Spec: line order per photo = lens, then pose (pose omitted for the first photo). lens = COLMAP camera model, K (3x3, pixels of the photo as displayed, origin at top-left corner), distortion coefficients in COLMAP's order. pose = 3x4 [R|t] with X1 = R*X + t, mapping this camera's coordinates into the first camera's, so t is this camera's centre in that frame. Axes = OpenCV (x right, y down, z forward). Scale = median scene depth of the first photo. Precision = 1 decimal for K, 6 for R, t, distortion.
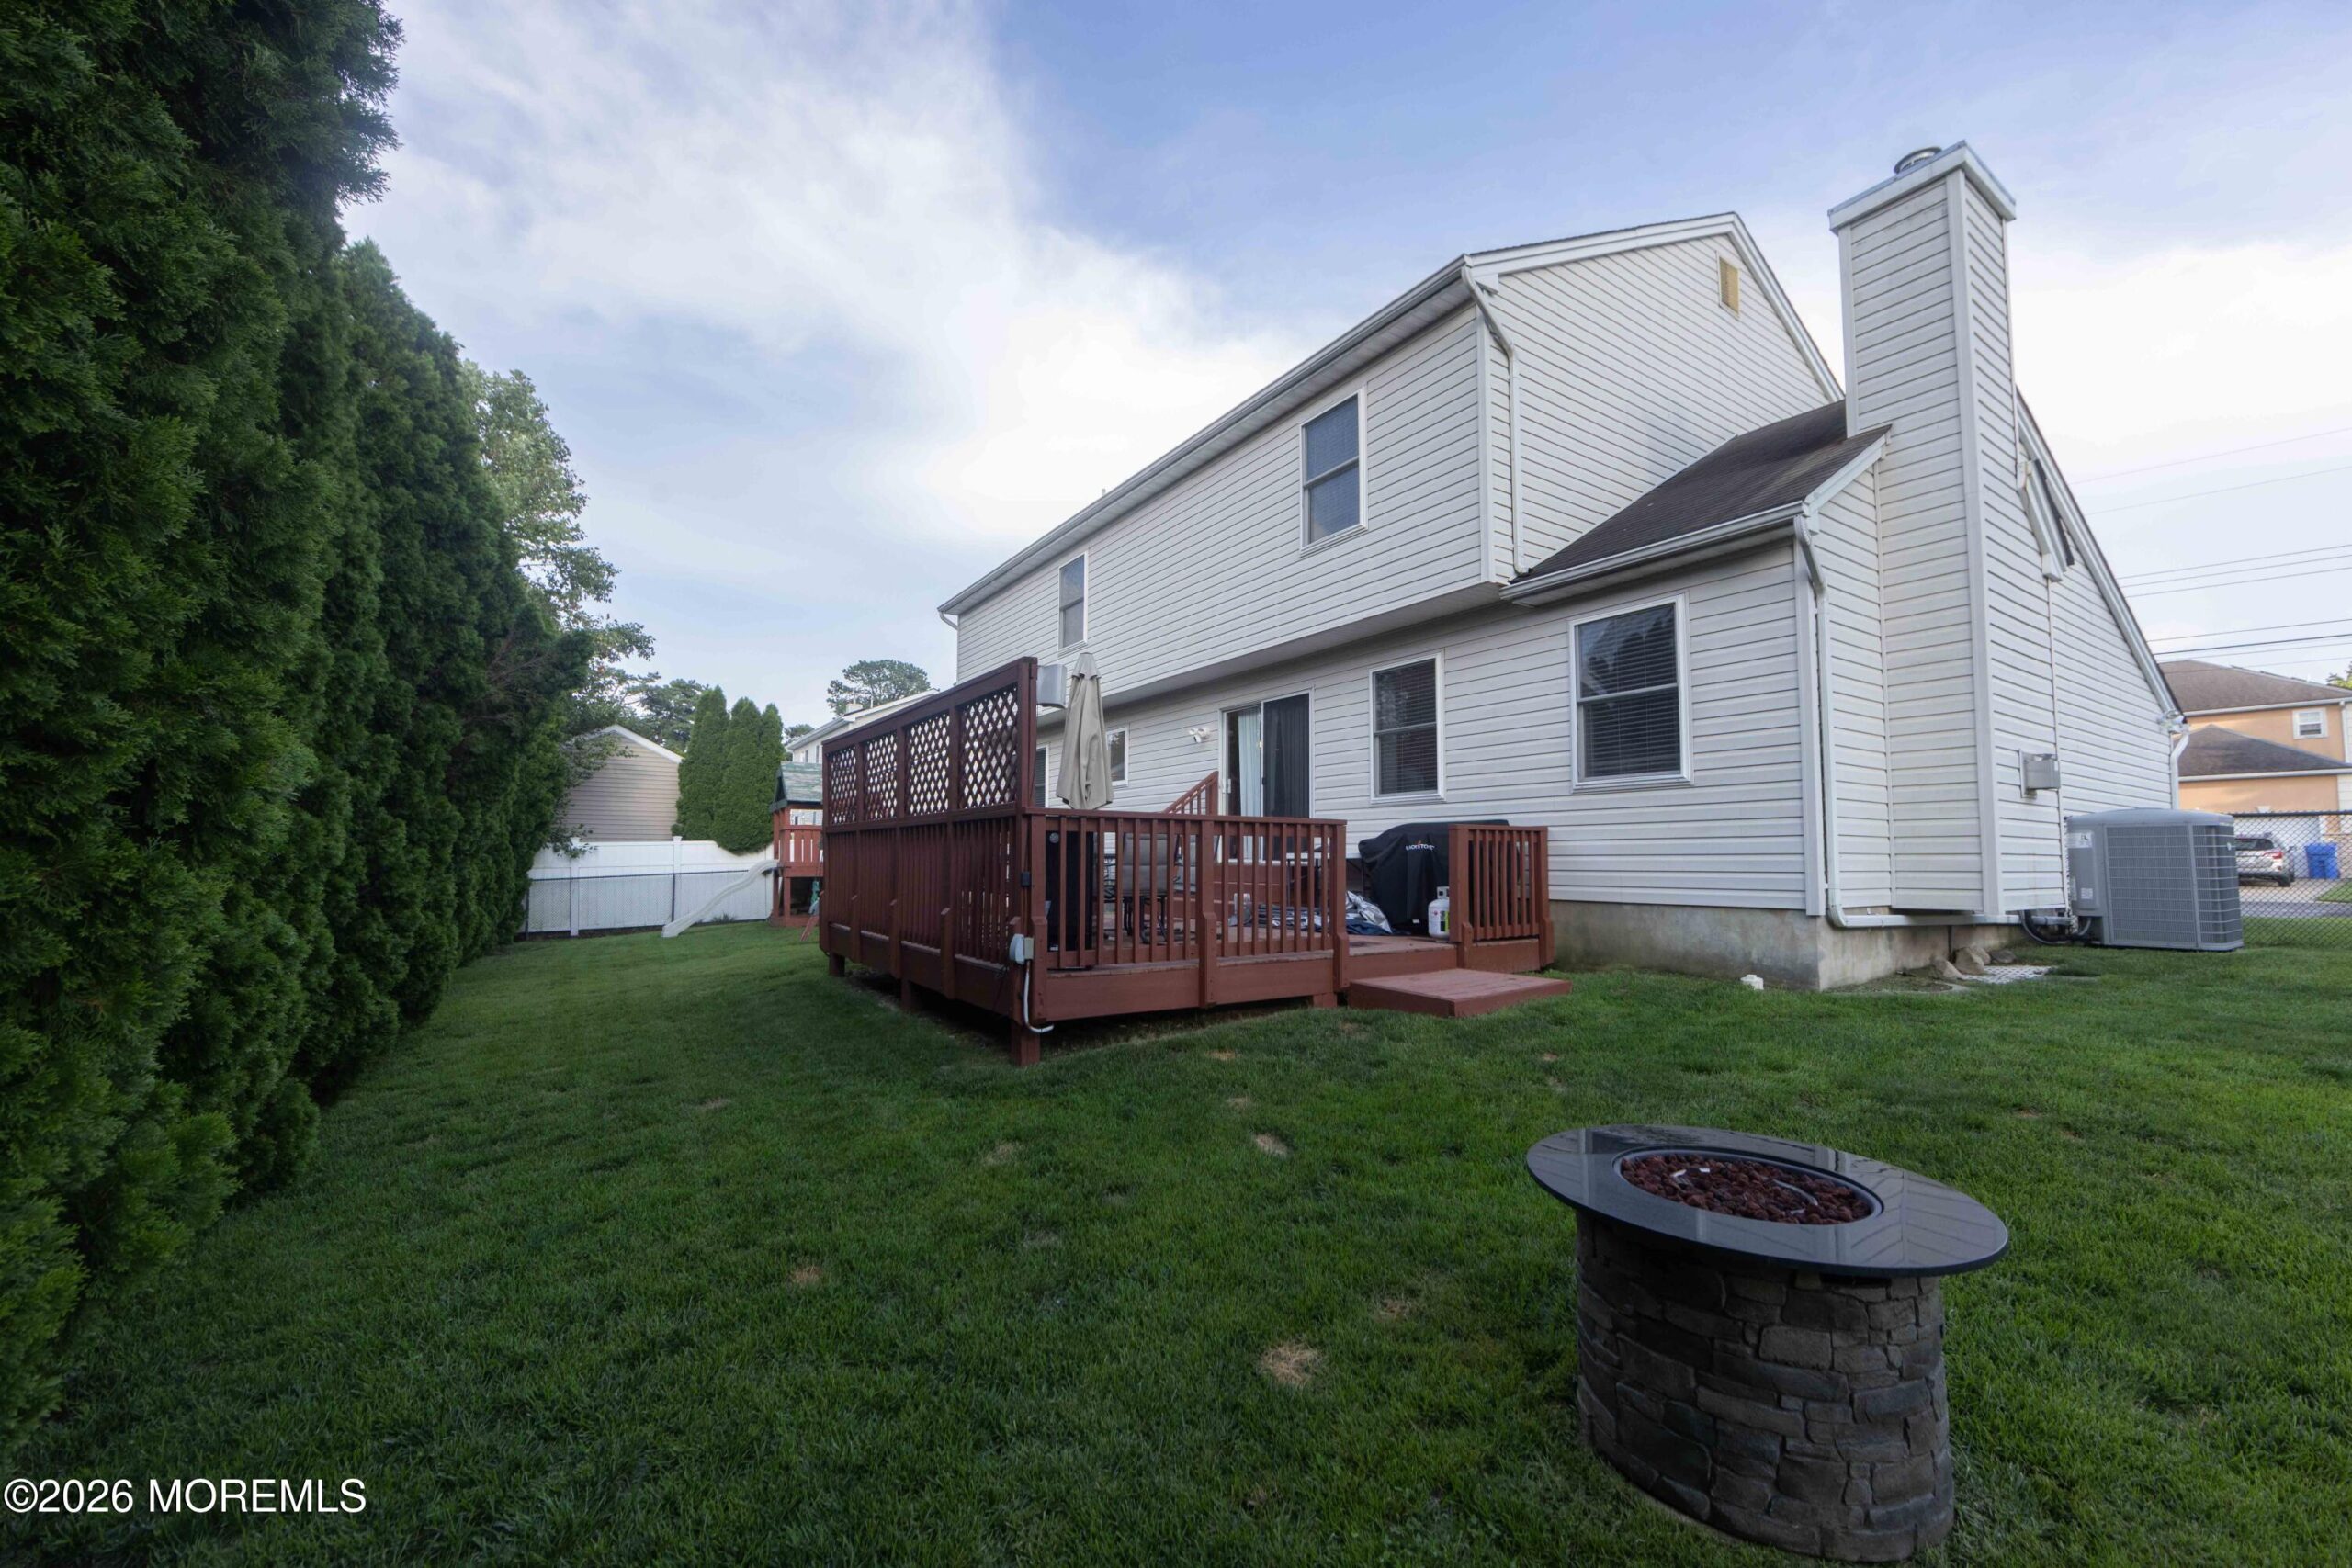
lens RADIAL K [[918.3, 0, 1166.4], [0, 918.3, 778.4], [0, 0, 1]] dist [-0.001116, -0.000259]
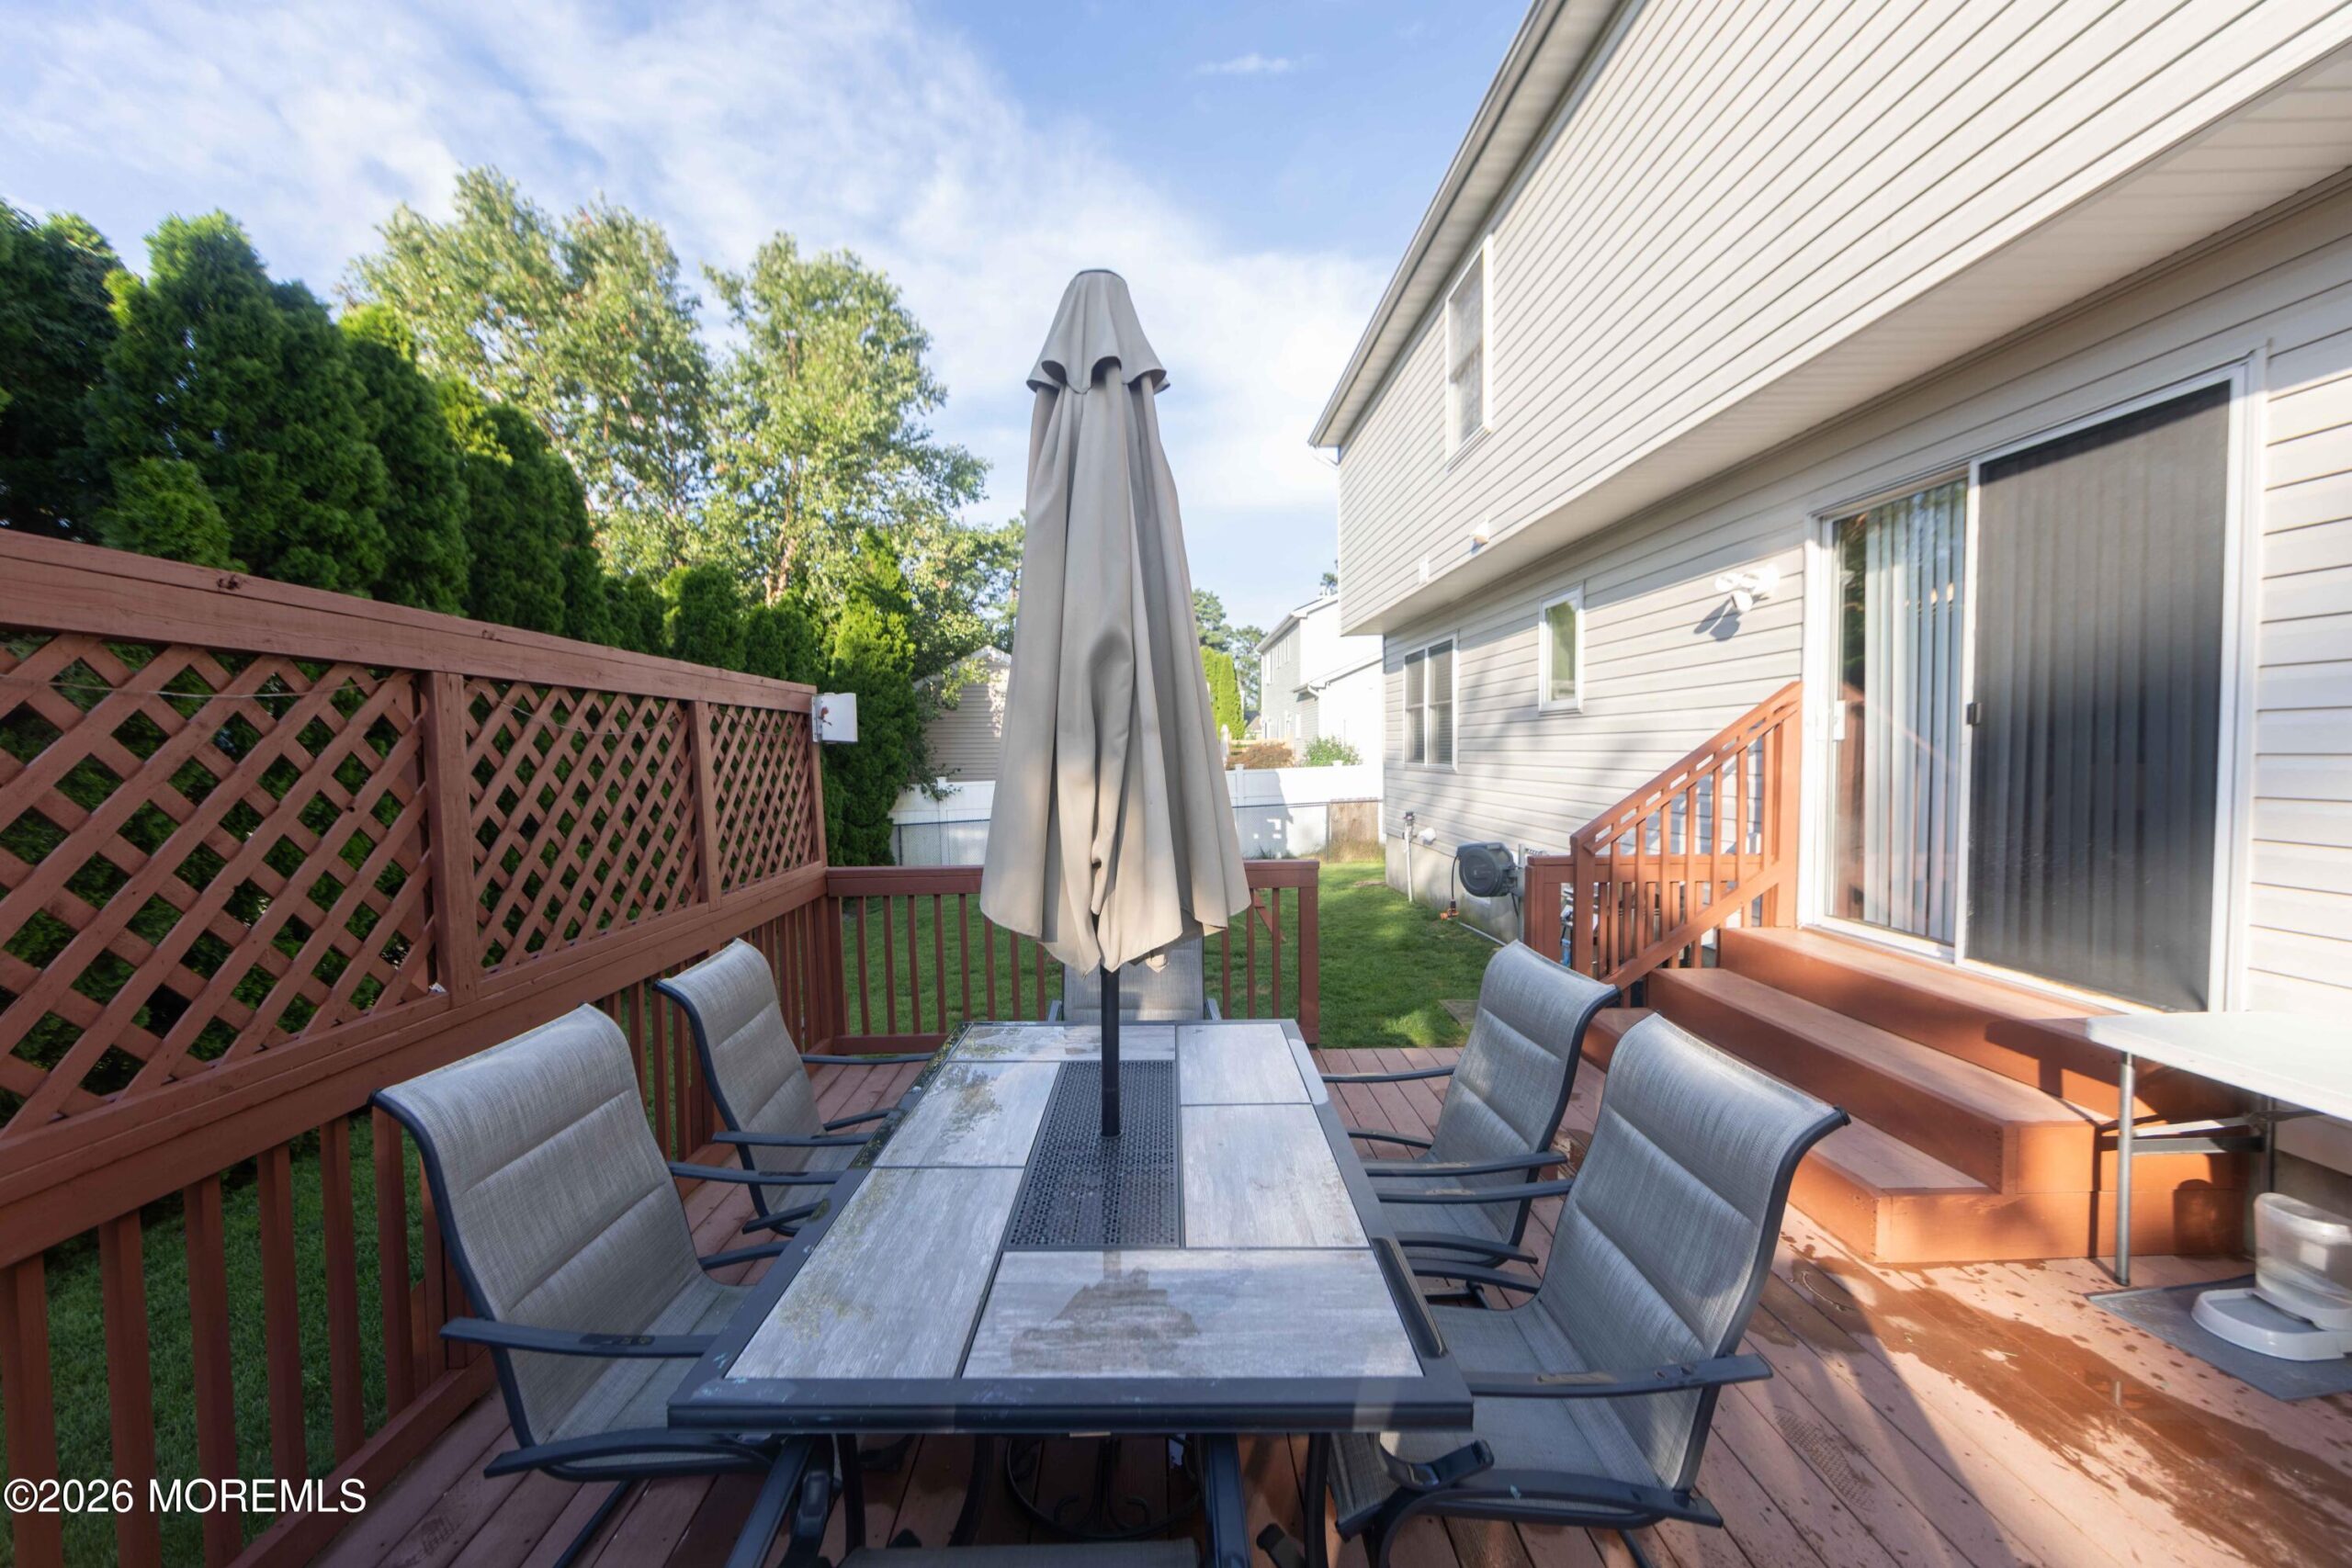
lens RADIAL K [[918.3, 0, 1166.4], [0, 918.3, 778.4], [0, 0, 1]] dist [-0.001116, -0.000259]
pose [[0.849100, 0.007480, -0.528179, 0.024871], [0.053767, 0.993483, 0.100504, -0.014495], [0.525489, -0.113736, 0.843164, 0.374249]]
